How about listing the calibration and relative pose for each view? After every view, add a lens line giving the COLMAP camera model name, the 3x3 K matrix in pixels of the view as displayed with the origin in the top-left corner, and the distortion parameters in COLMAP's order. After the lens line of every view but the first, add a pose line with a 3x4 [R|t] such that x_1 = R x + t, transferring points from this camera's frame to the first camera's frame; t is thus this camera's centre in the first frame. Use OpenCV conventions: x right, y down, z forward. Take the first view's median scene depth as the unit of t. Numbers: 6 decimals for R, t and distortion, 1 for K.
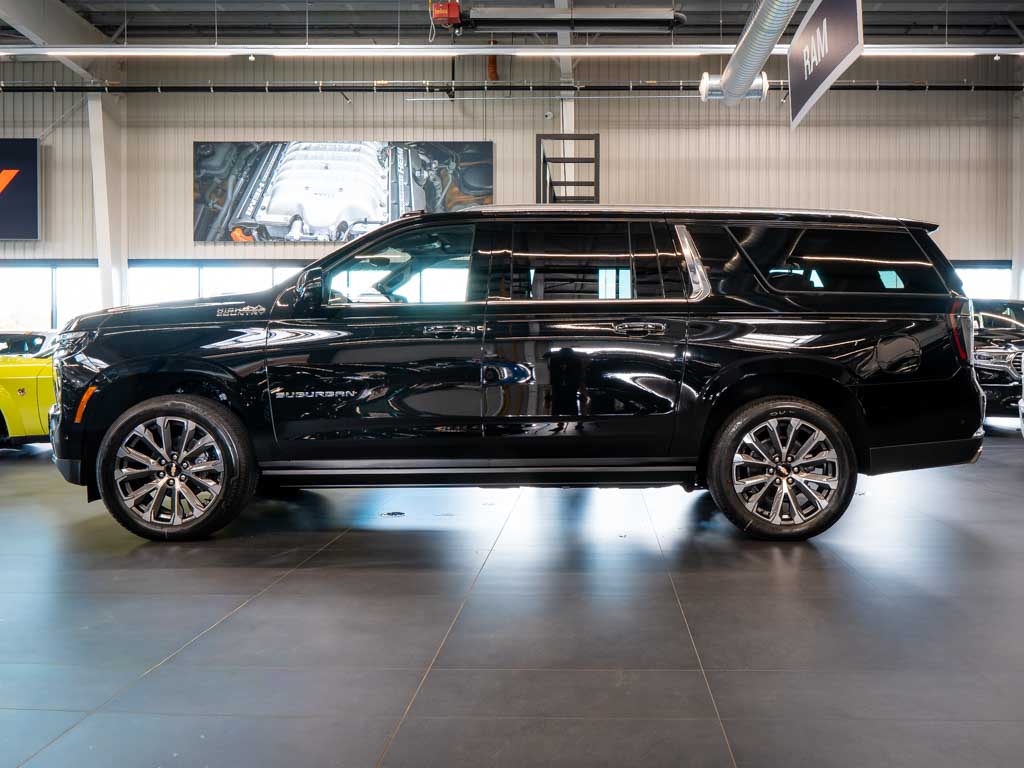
lens RADIAL K [[713.5, 0, 512.3], [0, 713.5, 384.8], [0, 0, 1]] dist [-0.008666, 0.001282]
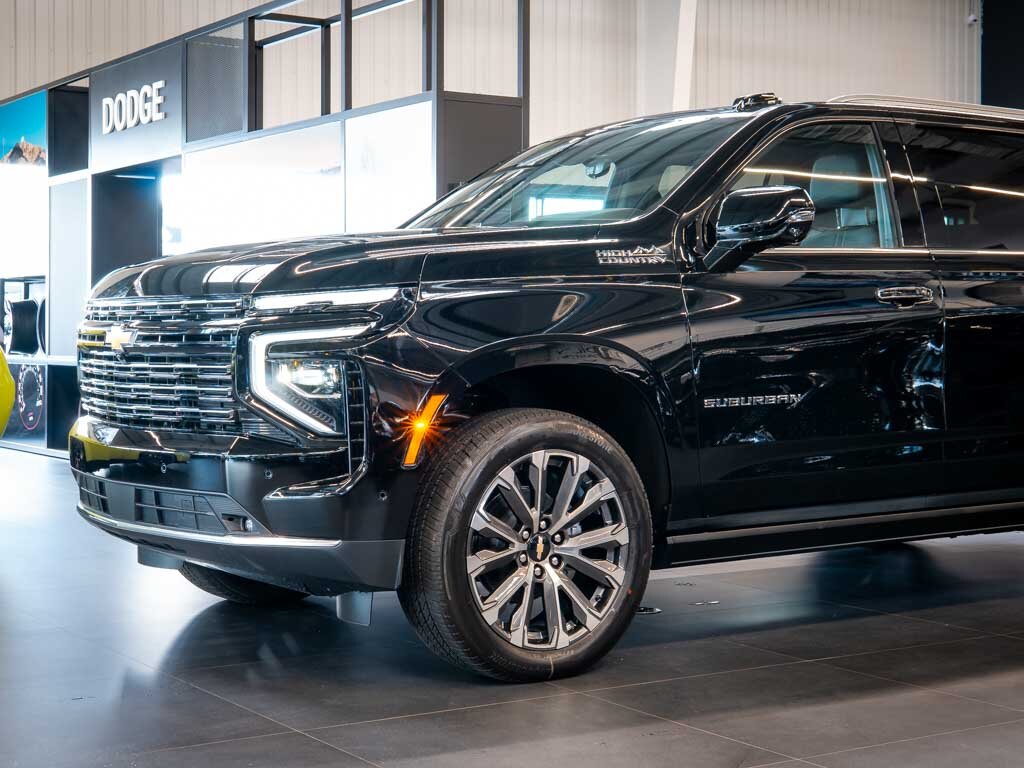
lens RADIAL K [[1618.7, 0, 509.5], [0, 1618.7, 378.1], [0, 0, 1]] dist [0.185267, 0.000000]
pose [[0.821680, -0.017366, 0.569684, -1.205867], [0.025083, 0.999669, -0.005704, -0.002944], [-0.569396, 0.018976, 0.821844, 0.001275]]
